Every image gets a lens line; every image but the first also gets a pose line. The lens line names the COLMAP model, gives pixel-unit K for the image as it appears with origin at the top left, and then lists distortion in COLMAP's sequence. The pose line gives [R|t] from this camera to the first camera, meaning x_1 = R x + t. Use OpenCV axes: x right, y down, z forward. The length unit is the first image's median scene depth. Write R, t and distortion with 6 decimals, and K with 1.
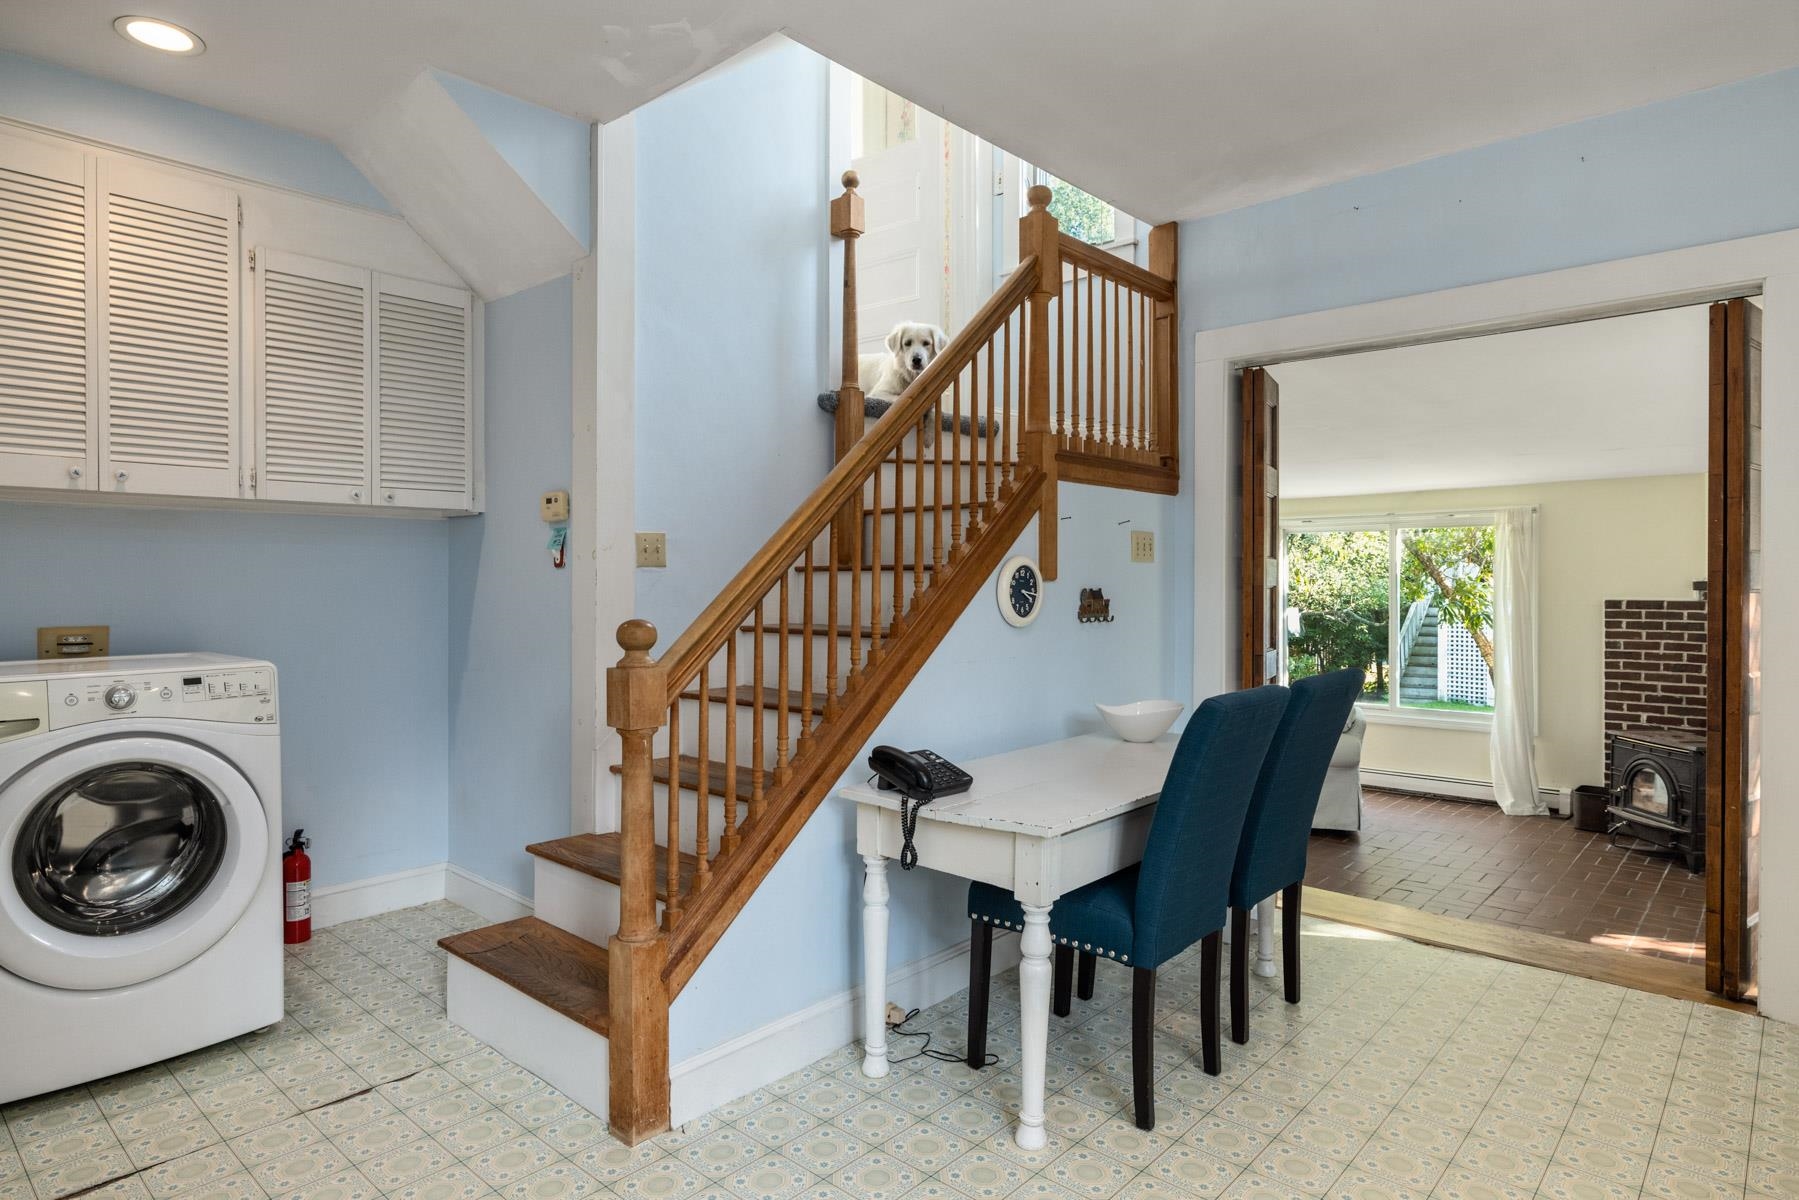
lens RADIAL K [[1027.6, 0, 900.0], [0, 1027.6, 587.9], [0, 0, 1]] dist [0.000353, -0.001467]
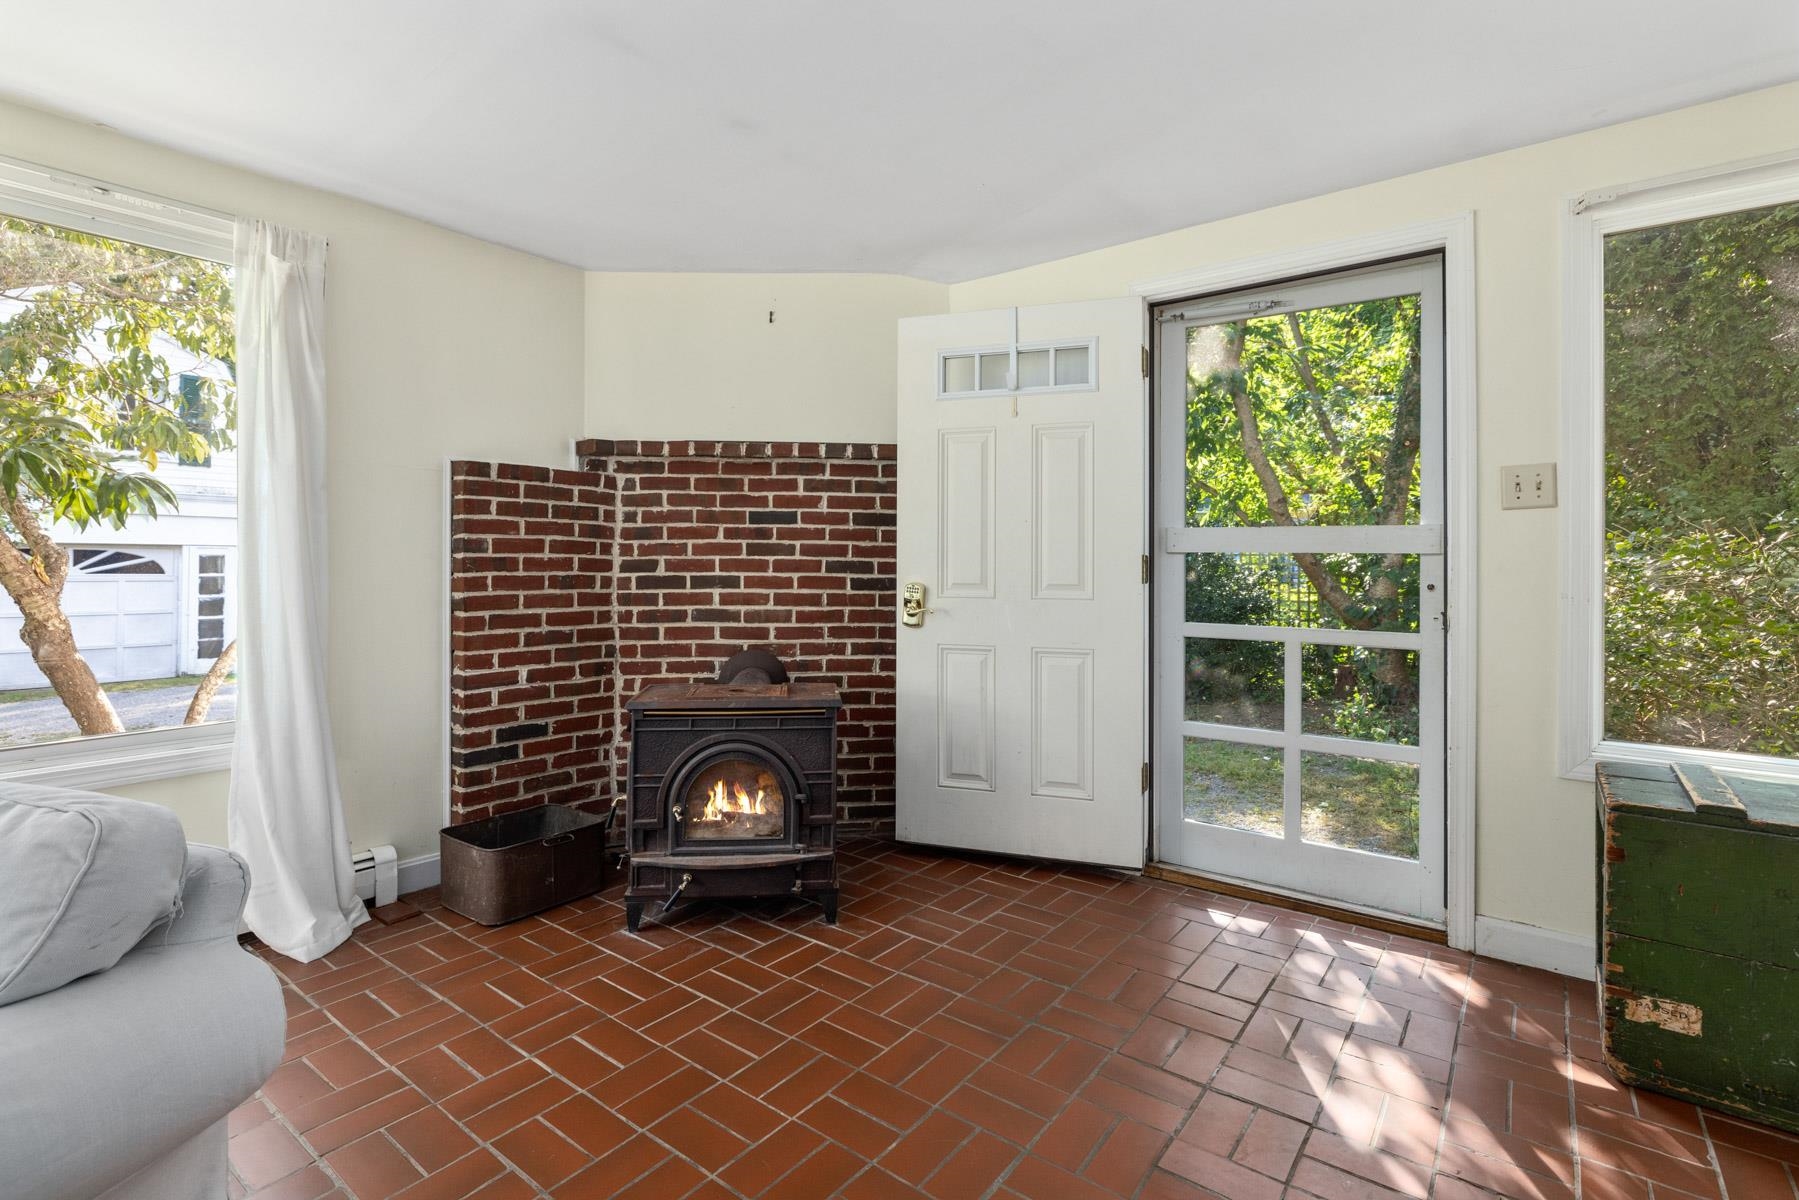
lens RADIAL K [[858.2, 0, 890.4], [0, 858.2, 553.3], [0, 0, 1]] dist [0.003535, 0.000079]
pose [[-0.067321, 0.009588, 0.997685, 0.246000], [-0.002051, 0.999950, -0.009748, 0.064773], [-0.997729, -0.002703, -0.067298, 0.835874]]
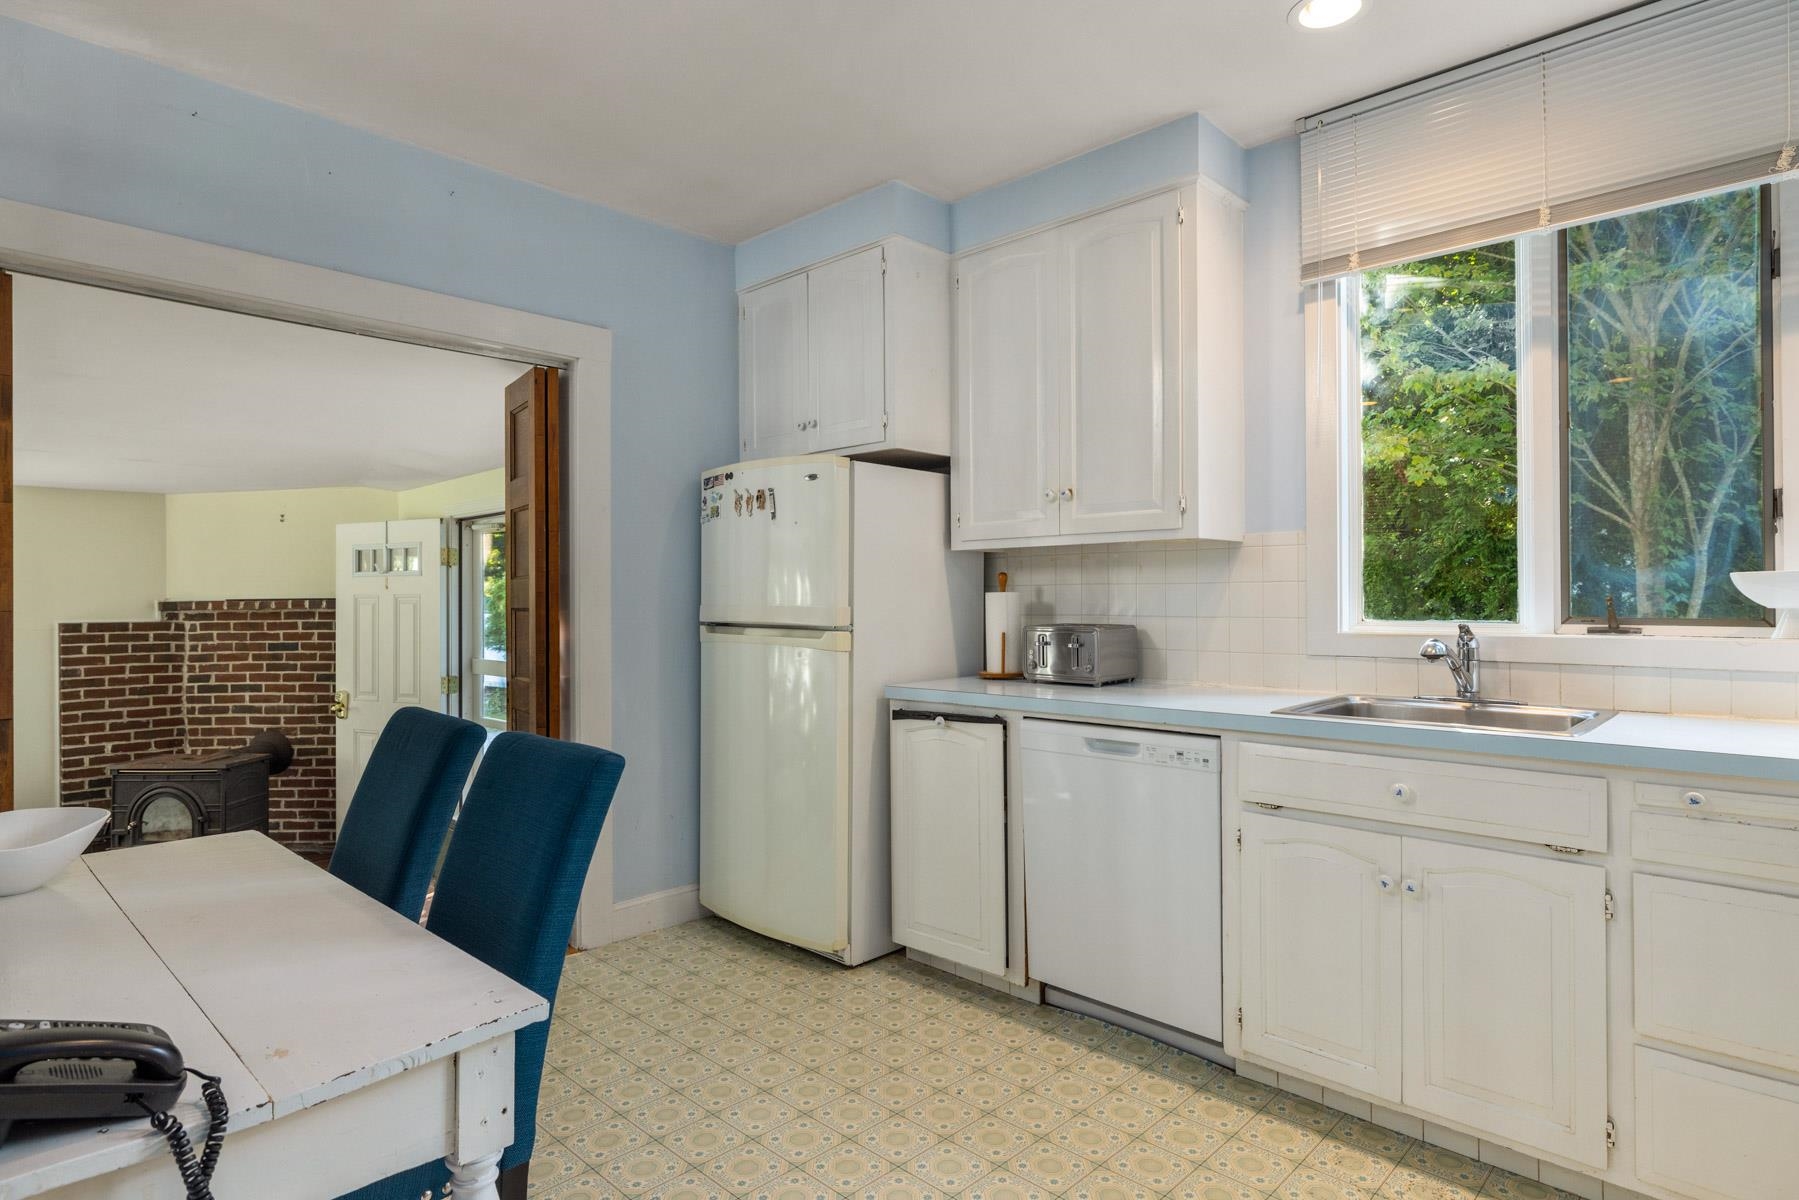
lens RADIAL K [[959.0, 0, 901.3], [0, 959.0, 590.5], [0, 0, 1]] dist [-0.007141, -0.000248]
pose [[0.026426, 0.007063, 0.999626, -0.127267], [0.010850, 0.999914, -0.007352, -0.002826], [-0.999592, 0.011041, 0.026347, 0.254333]]
